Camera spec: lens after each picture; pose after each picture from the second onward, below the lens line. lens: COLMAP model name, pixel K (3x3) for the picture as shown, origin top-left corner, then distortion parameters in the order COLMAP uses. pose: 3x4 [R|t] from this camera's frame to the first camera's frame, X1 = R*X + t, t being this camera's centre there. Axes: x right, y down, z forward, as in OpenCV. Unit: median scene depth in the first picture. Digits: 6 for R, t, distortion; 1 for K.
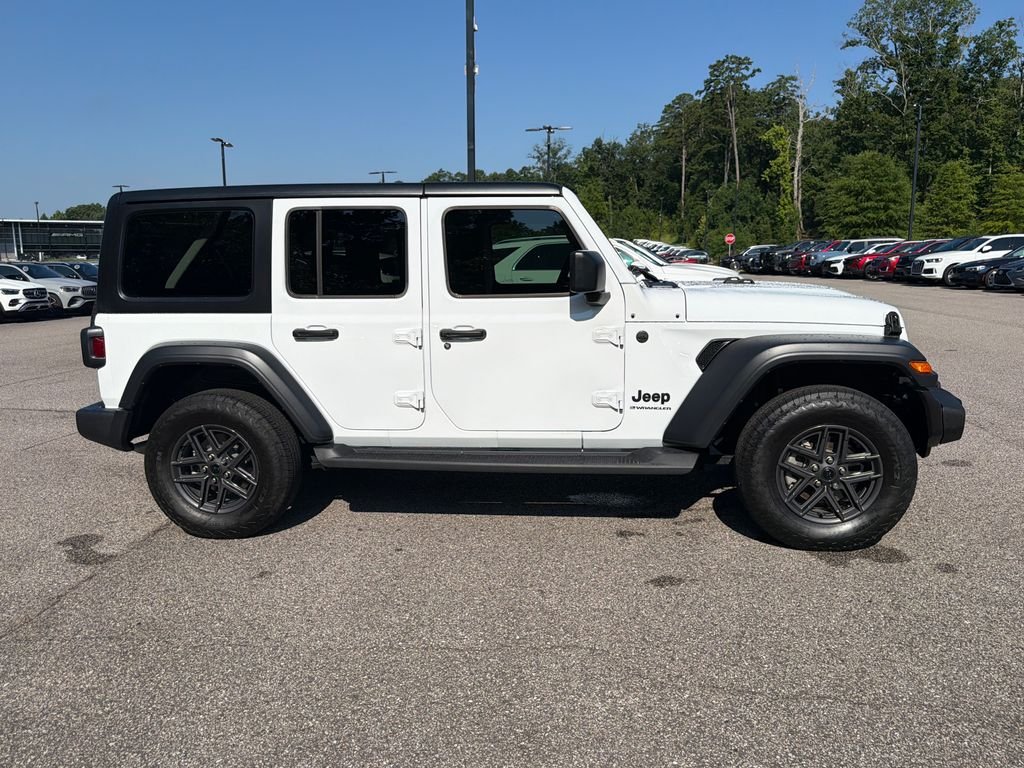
lens RADIAL K [[792.9, 0, 506.3], [0, 792.9, 391.2], [0, 0, 1]] dist [0.032890, -0.037653]
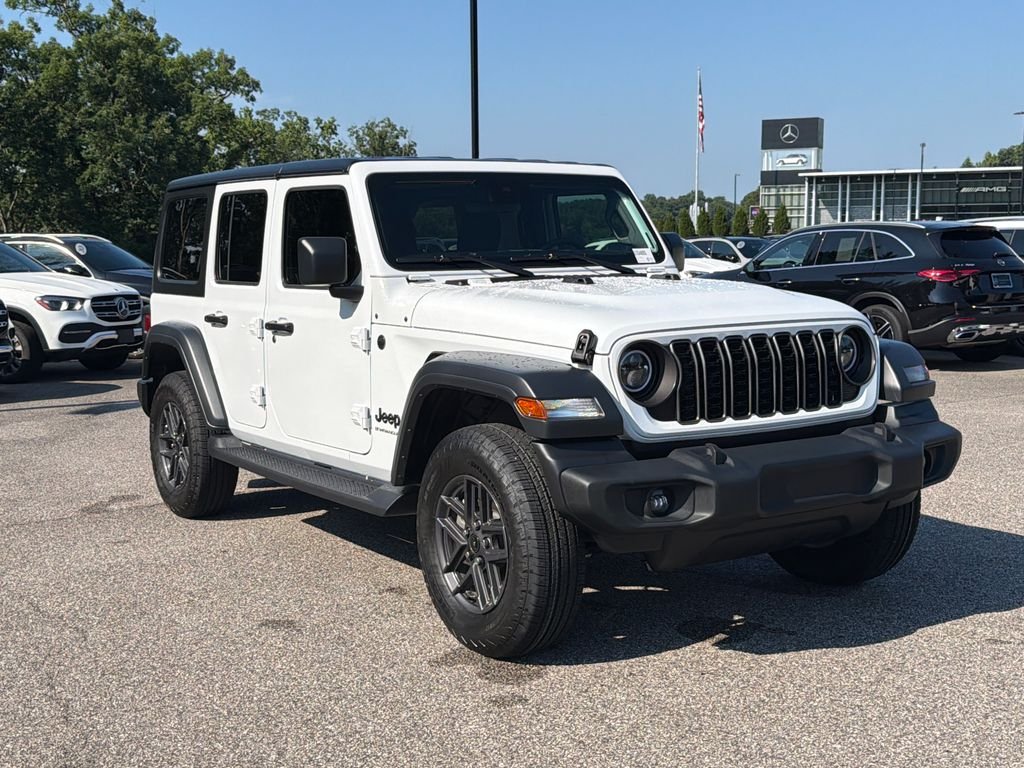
lens RADIAL K [[1317.1, 0, 514.3], [0, 1317.1, 385.8], [0, 0, 1]] dist [0.099453, 0.000000]
pose [[0.655050, 0.087819, -0.750465, 0.065494], [-0.121233, 0.992570, 0.010331, -0.002799], [0.745797, 0.084214, 0.660829, 0.010762]]
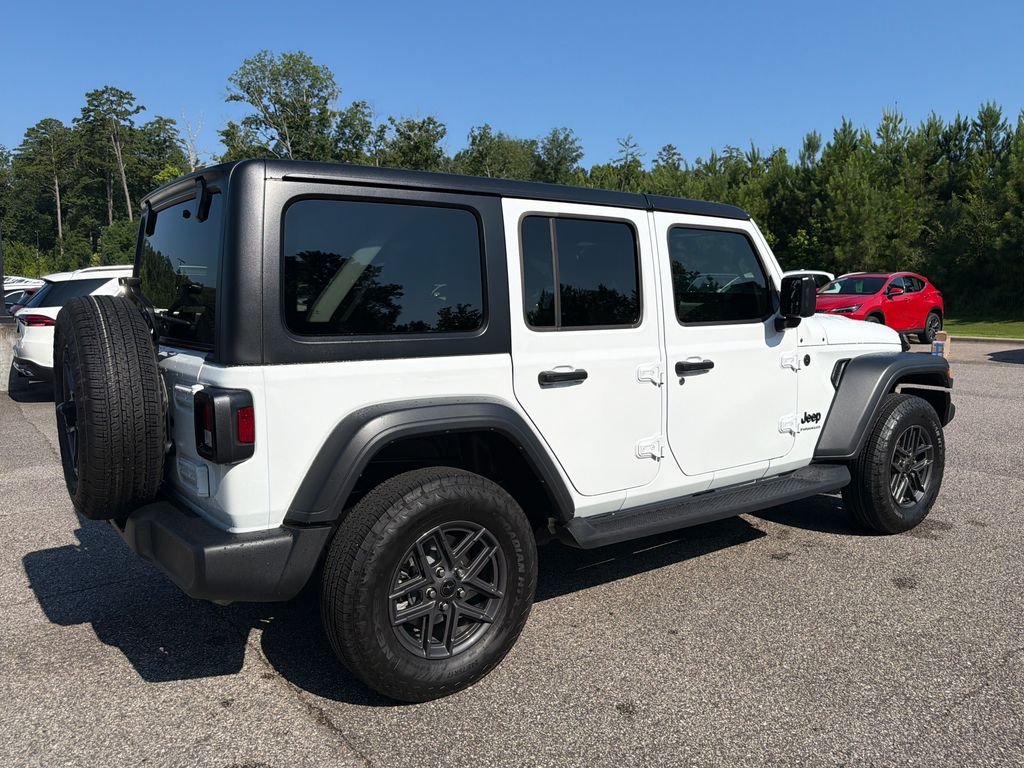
lens RADIAL K [[792.9, 0, 504.9], [0, 792.9, 381.7], [0, 0, 1]] dist [0.032890, -0.037653]
pose [[0.733704, -0.062743, 0.676566, -0.042348], [0.106553, 0.994032, -0.023368, -0.002985], [-0.671062, 0.089235, 0.736011, 0.025529]]
